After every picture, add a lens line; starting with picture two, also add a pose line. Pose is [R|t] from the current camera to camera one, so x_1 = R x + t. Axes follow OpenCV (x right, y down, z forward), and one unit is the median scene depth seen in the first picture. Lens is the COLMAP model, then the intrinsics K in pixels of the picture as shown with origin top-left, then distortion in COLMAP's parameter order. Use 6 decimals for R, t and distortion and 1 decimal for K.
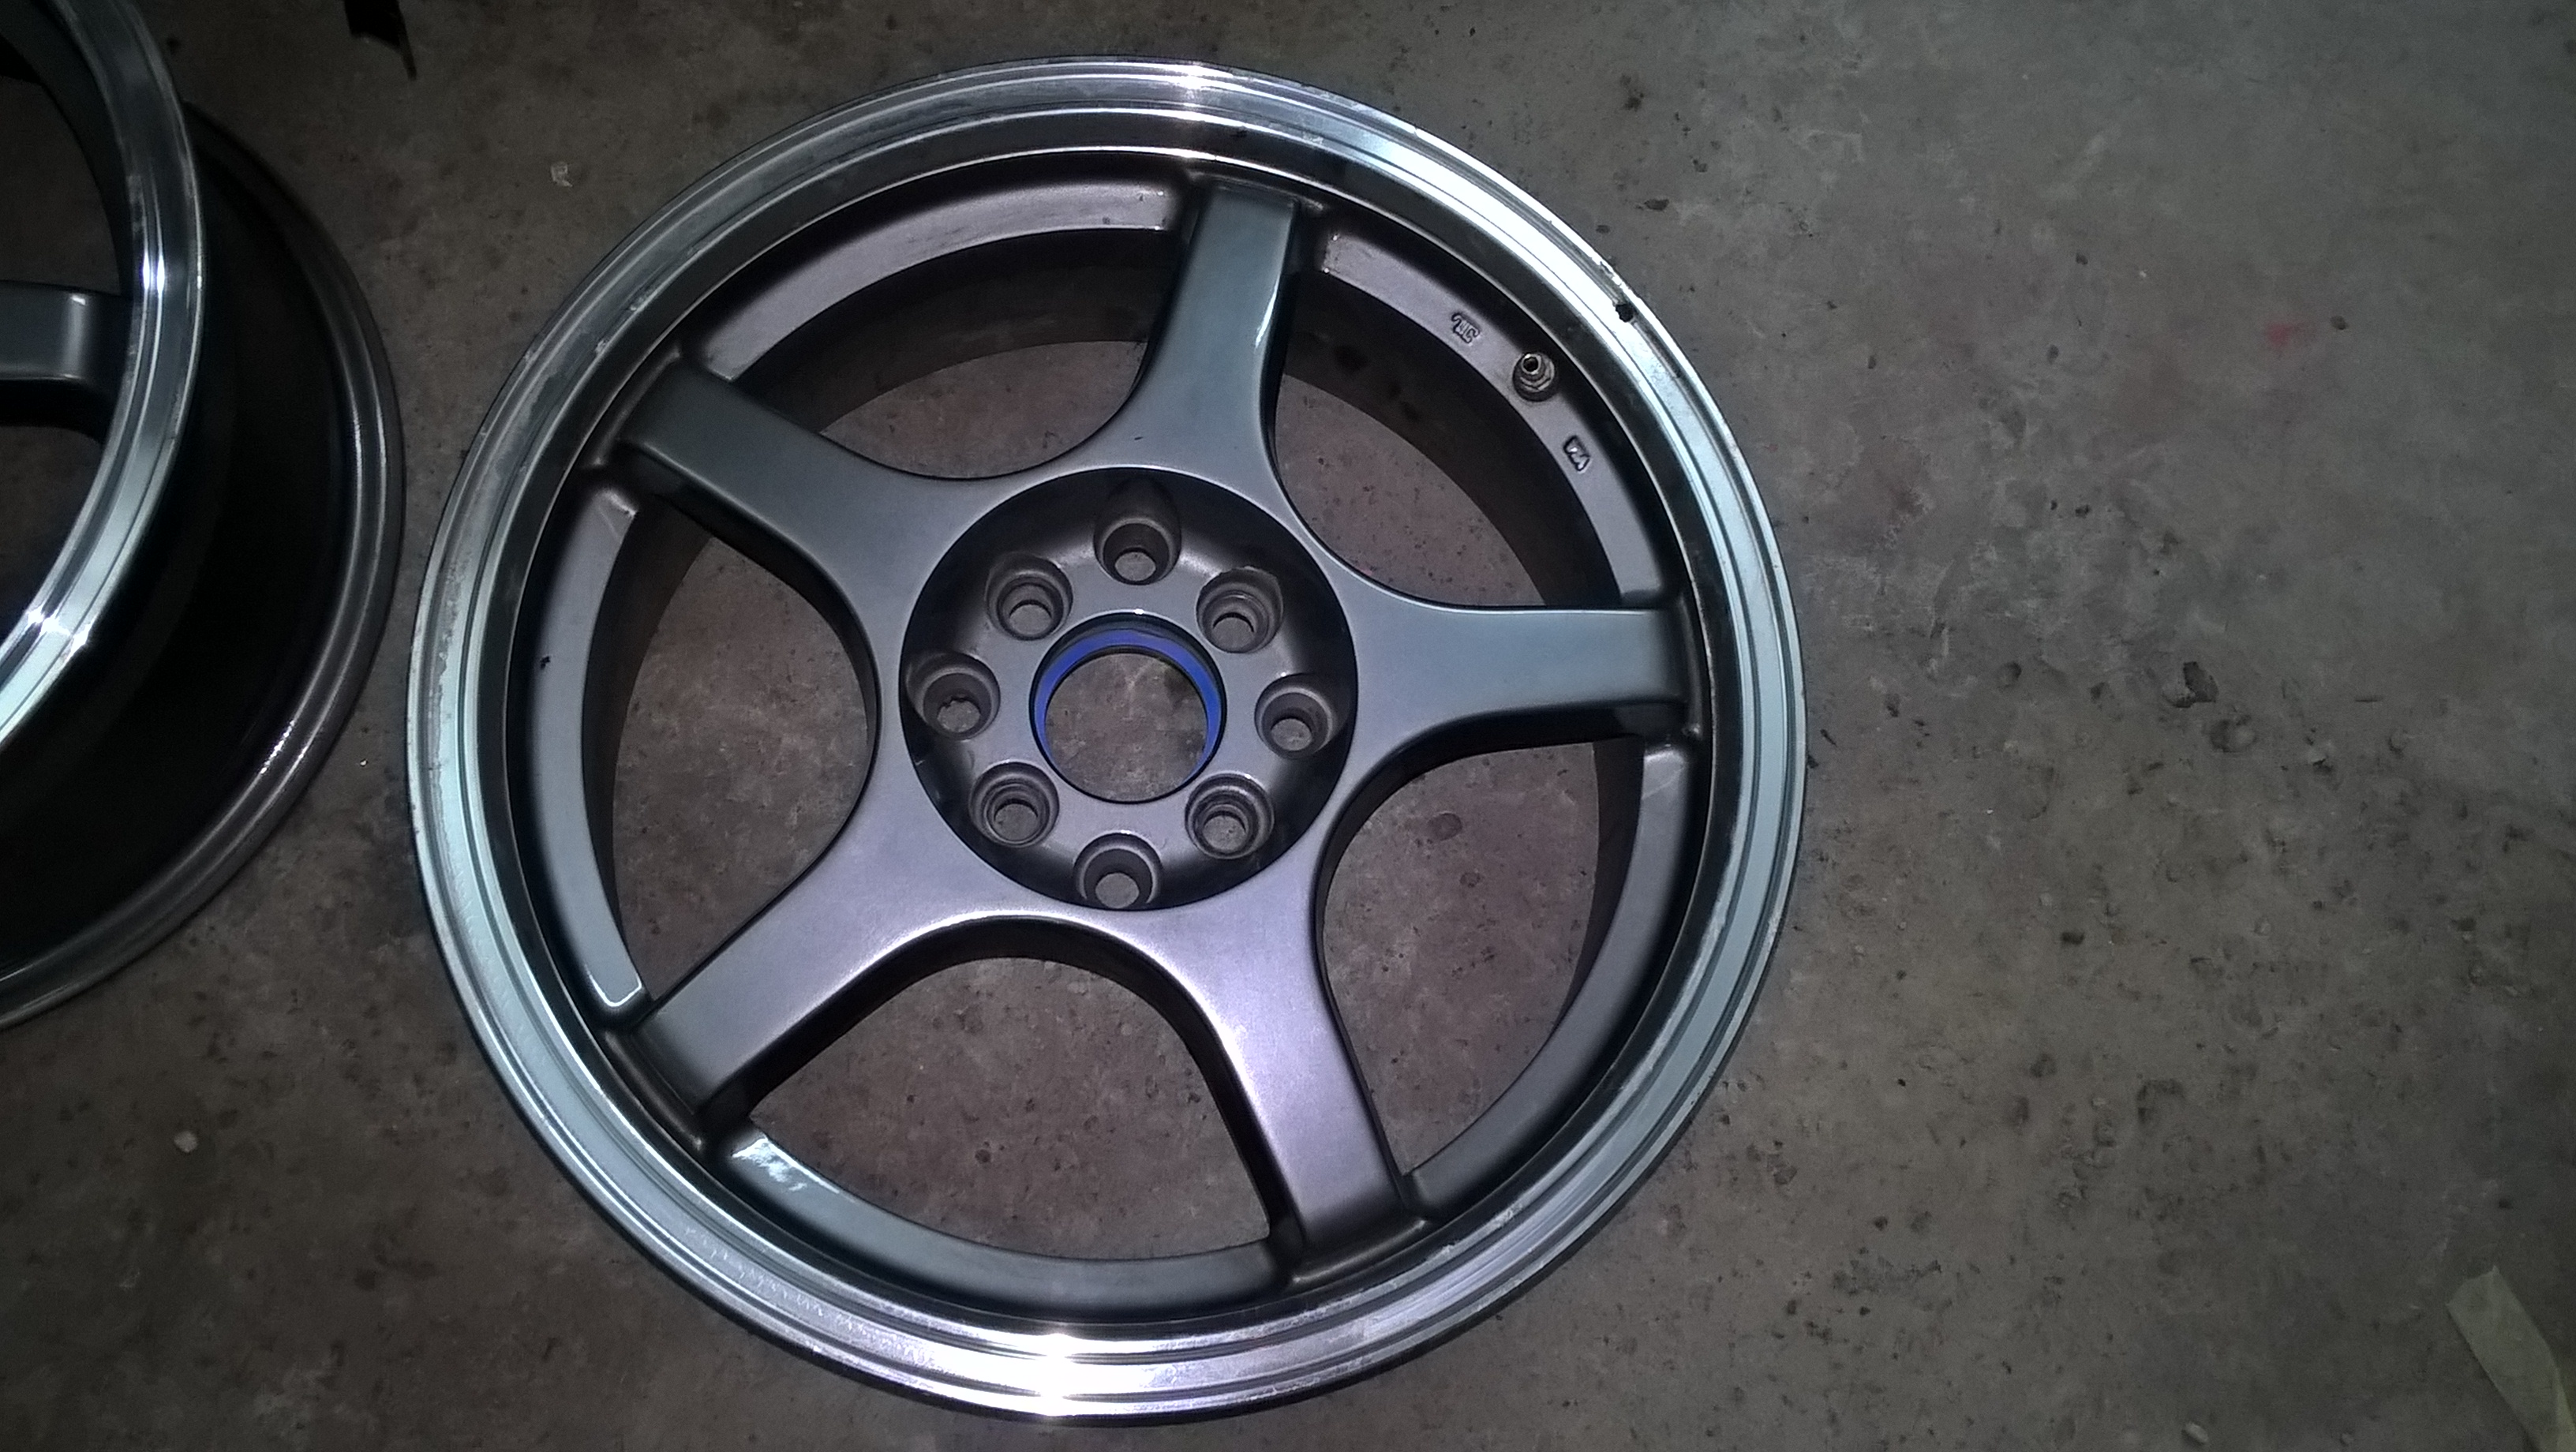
lens RADIAL K [[2078.7, 0, 1288.0], [0, 2078.7, 726.0], [0, 0, 1]] dist [0.082981, -0.221160]
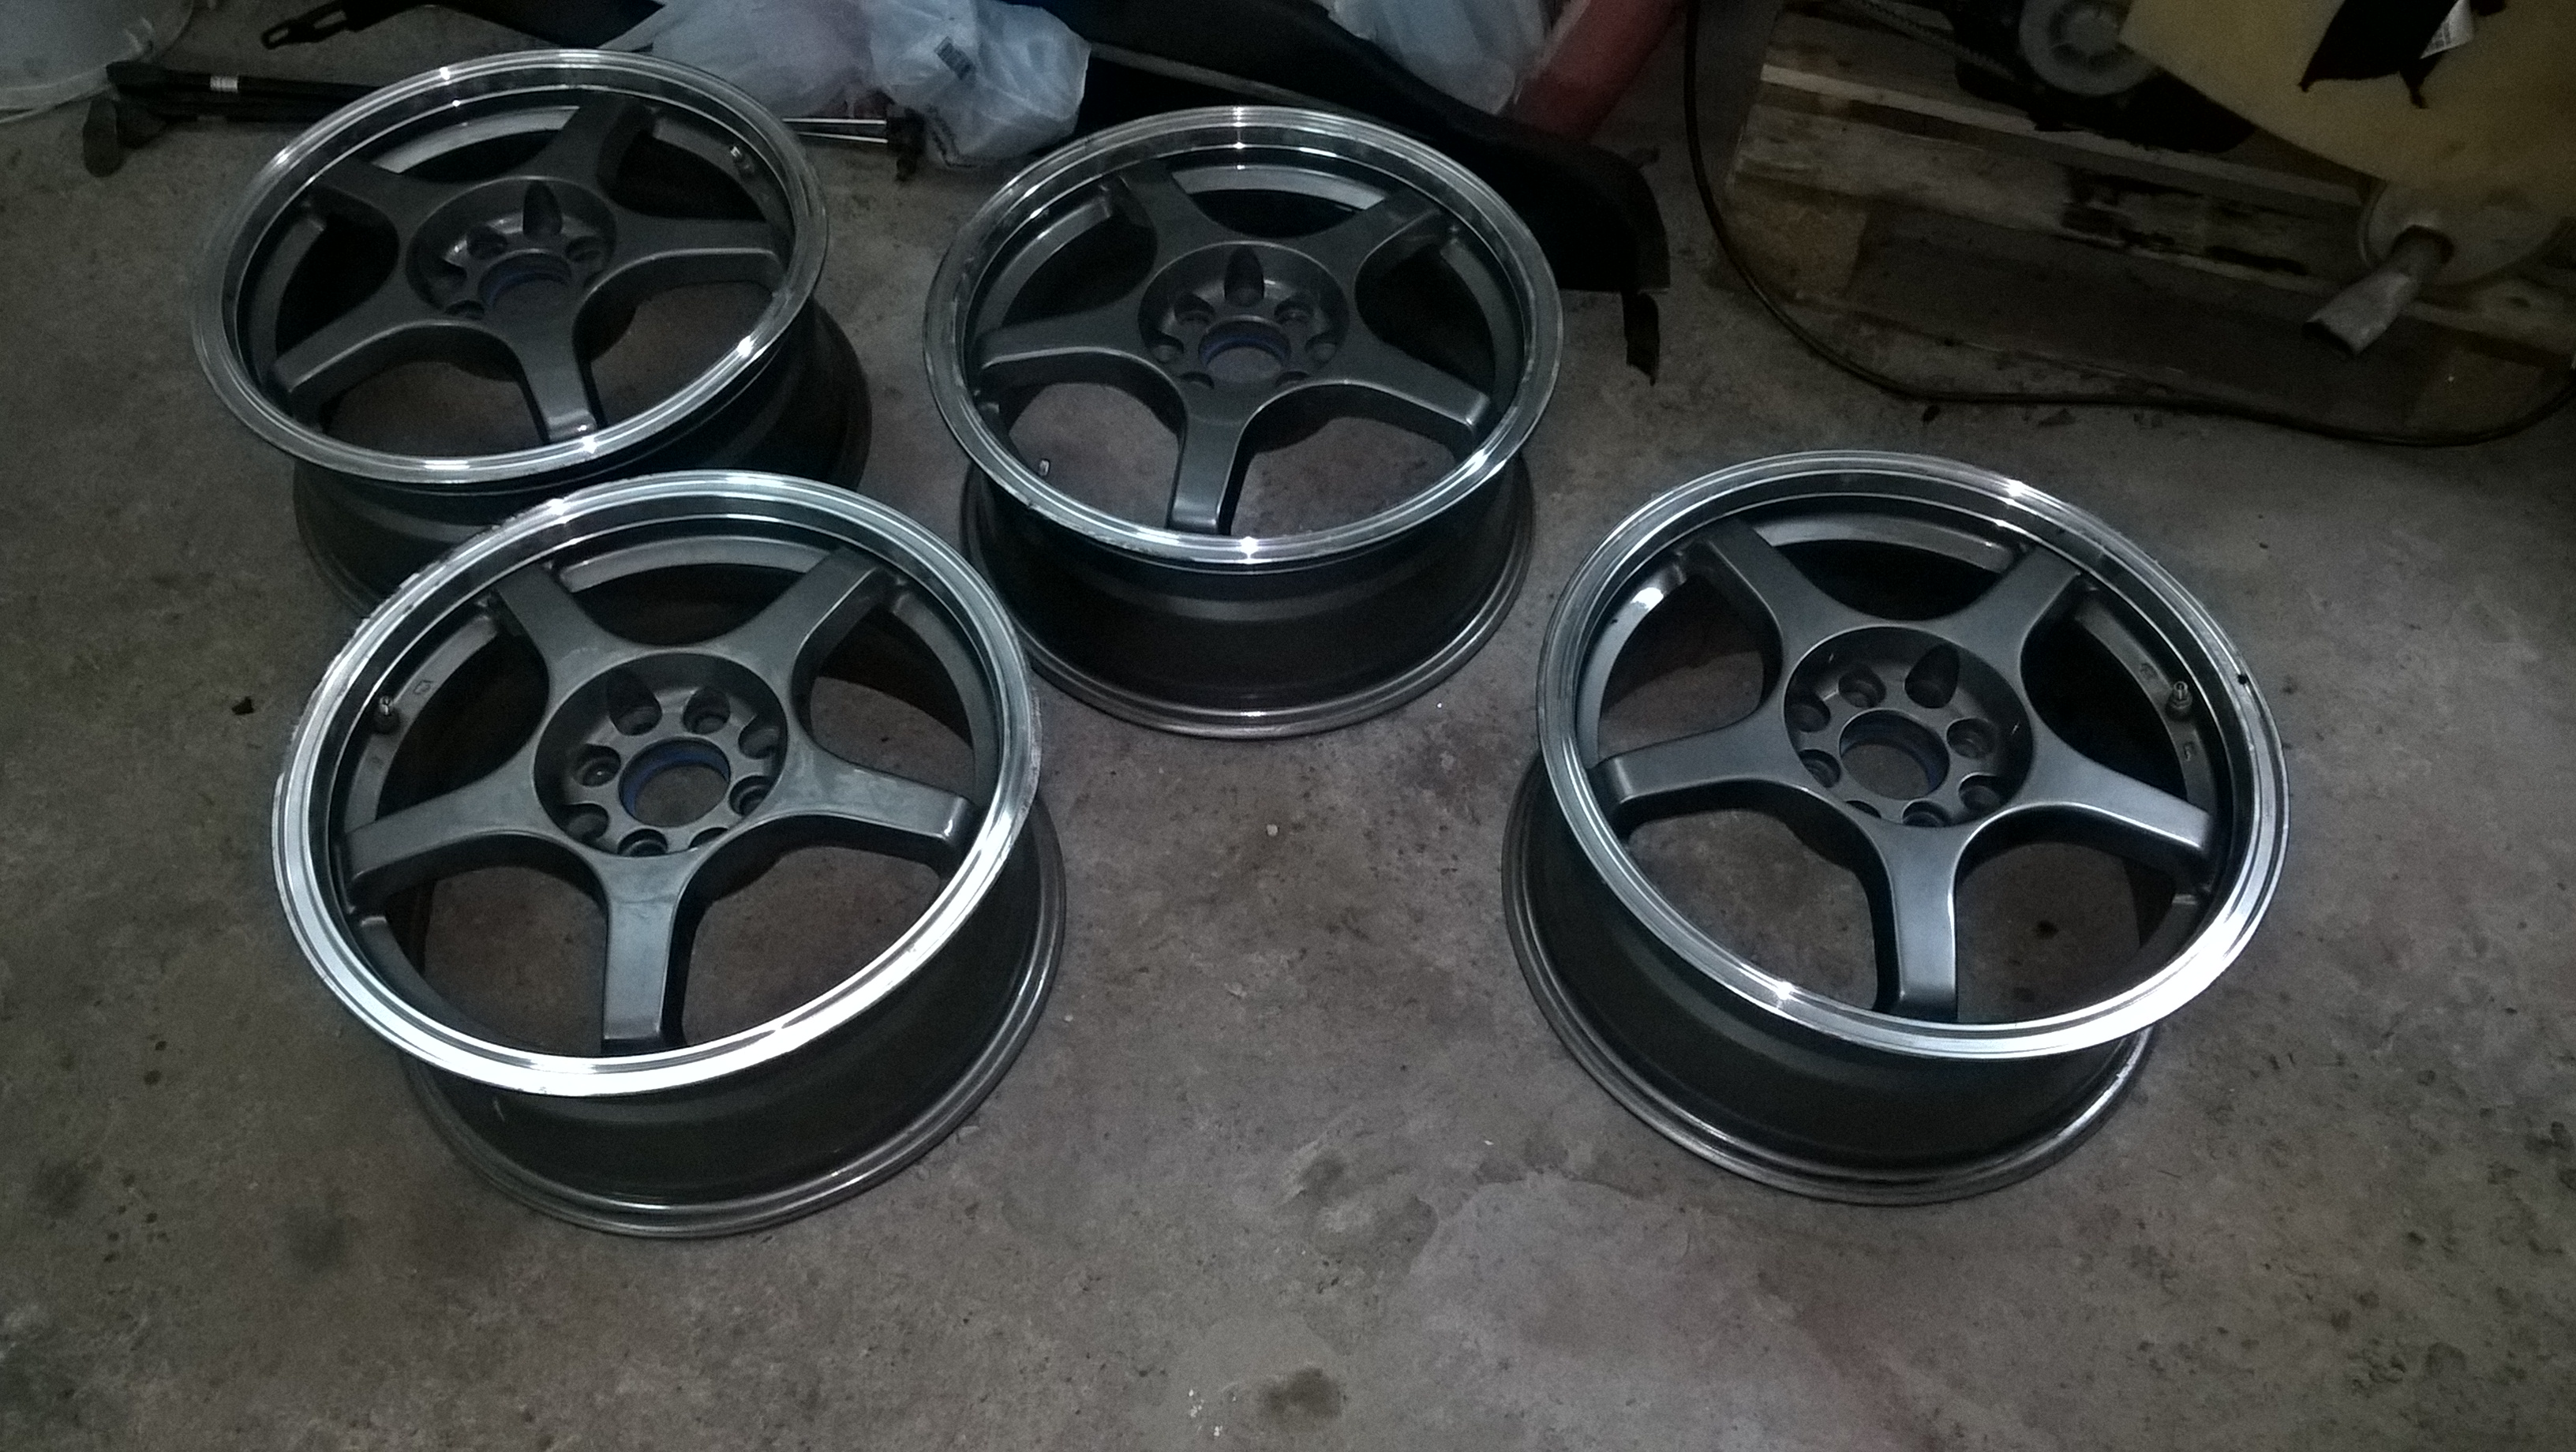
lens RADIAL K [[2202.9, 0, 1287.8], [0, 2202.9, 704.9], [0, 0, 1]] dist [-0.105664, 0.088074]
pose [[0.871861, 0.343177, -0.349410, 0.086701], [-0.458315, 0.823205, -0.335083, 0.654930], [0.172644, 0.452286, 0.875004, -0.599556]]
